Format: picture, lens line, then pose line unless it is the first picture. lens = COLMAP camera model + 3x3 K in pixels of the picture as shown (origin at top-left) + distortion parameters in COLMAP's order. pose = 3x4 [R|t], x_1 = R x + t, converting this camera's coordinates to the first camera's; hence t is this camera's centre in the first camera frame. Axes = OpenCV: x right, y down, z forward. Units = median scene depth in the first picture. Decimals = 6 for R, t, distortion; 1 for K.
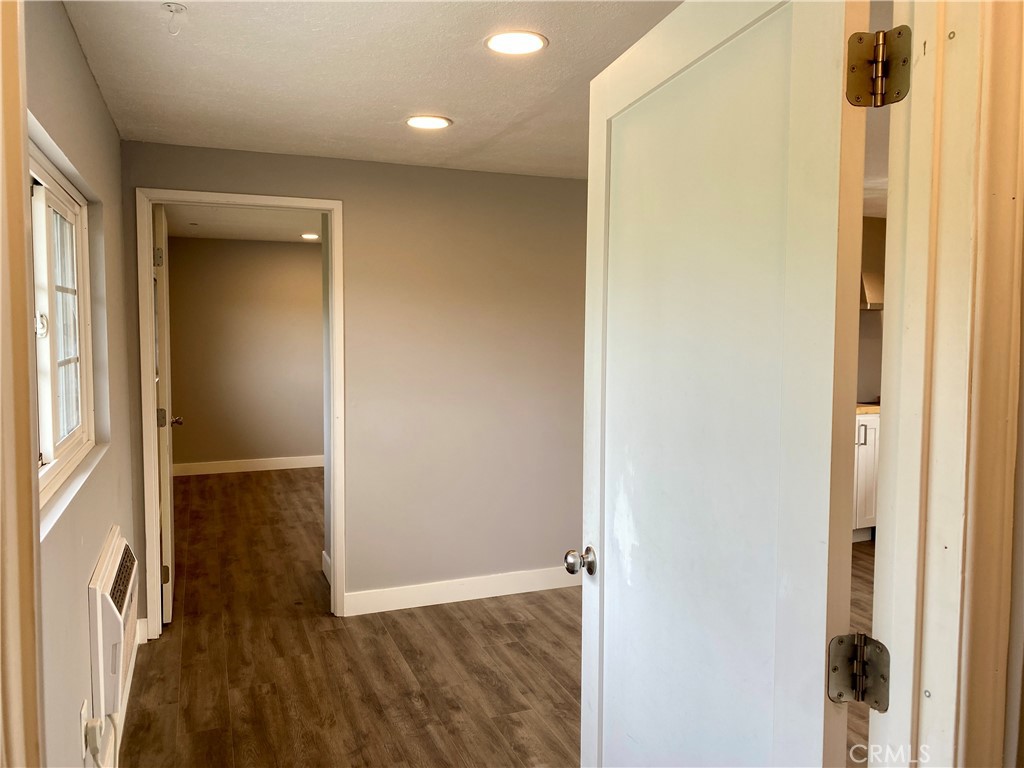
lens RADIAL K [[787.6, 0, 513.6], [0, 787.6, 381.0], [0, 0, 1]] dist [0.039545, -0.018138]
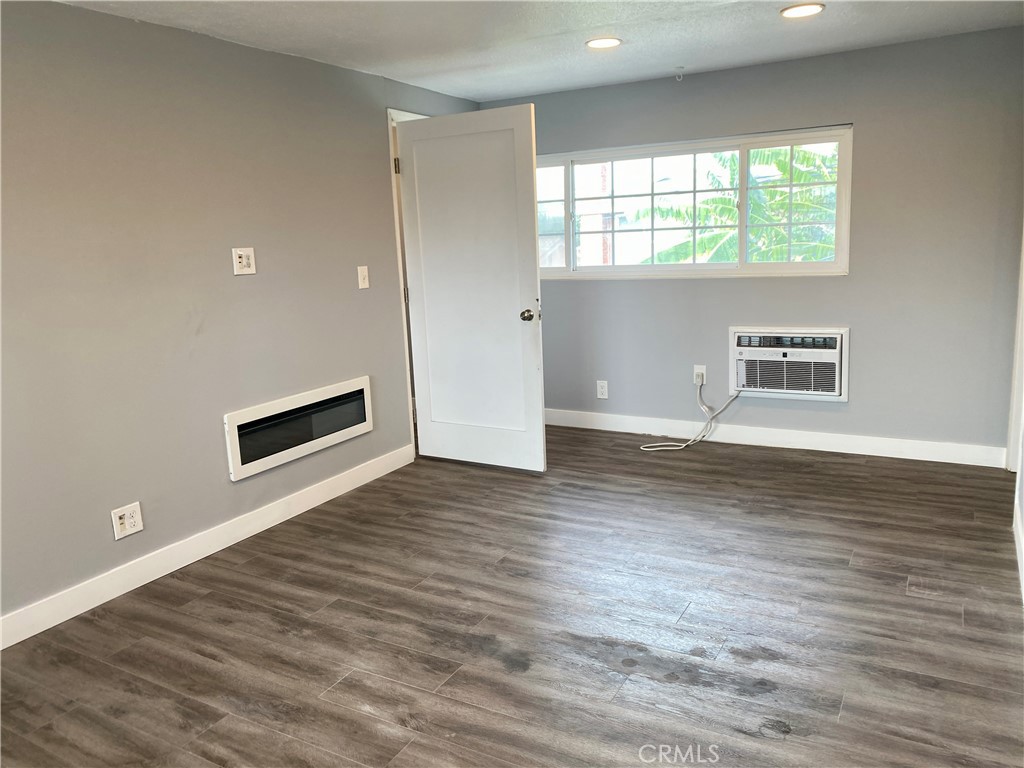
lens RADIAL K [[787.6, 0, 514.7], [0, 787.6, 385.0], [0, 0, 1]] dist [0.039545, -0.018138]
pose [[-0.780271, 0.145845, -0.608199, 0.805440], [-0.006517, 0.970483, 0.241081, -0.070887], [0.625408, 0.192072, -0.756289, 1.420744]]
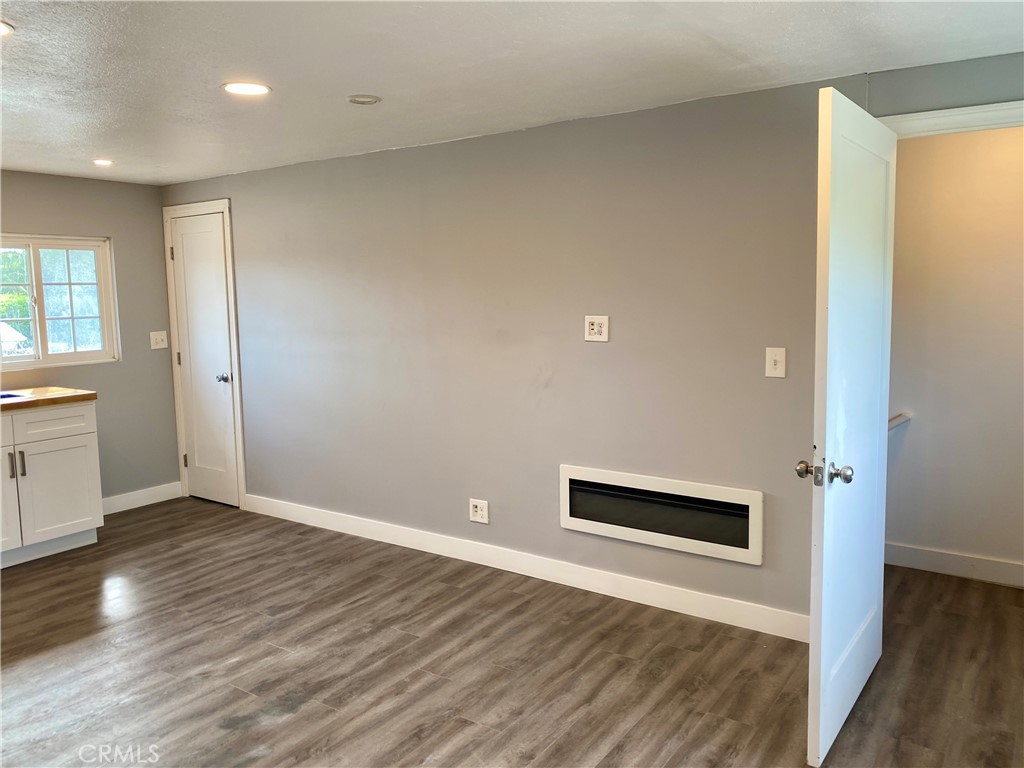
lens RADIAL K [[787.6, 0, 480.2], [0, 787.6, 356.5], [0, 0, 1]] dist [0.039545, -0.018138]
pose [[-0.519903, -0.073038, 0.851097, -0.408887], [0.082958, 0.987311, 0.135404, -0.095248], [-0.850188, 0.141002, -0.507247, 1.054882]]
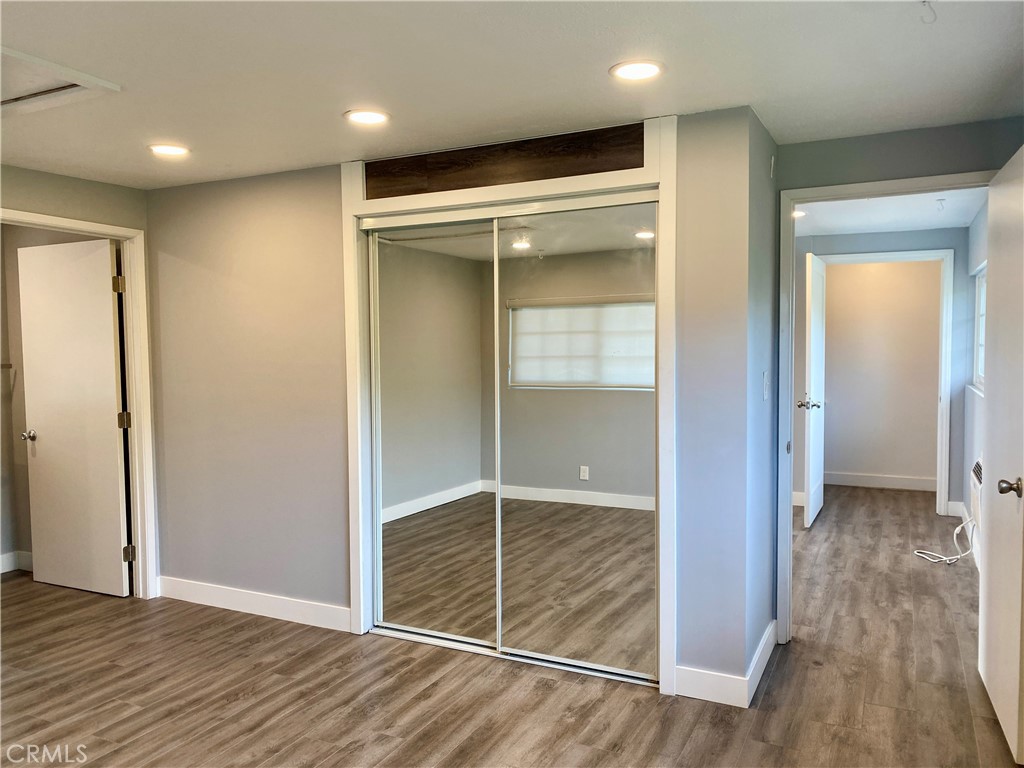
lens RADIAL K [[787.6, 0, 509.1], [0, 787.6, 382.5], [0, 0, 1]] dist [0.039545, -0.018138]
pose [[-0.668438, -0.034602, 0.742962, -0.767585], [0.060390, 0.993094, 0.100585, -0.133237], [-0.741312, 0.112102, -0.661732, 2.031786]]
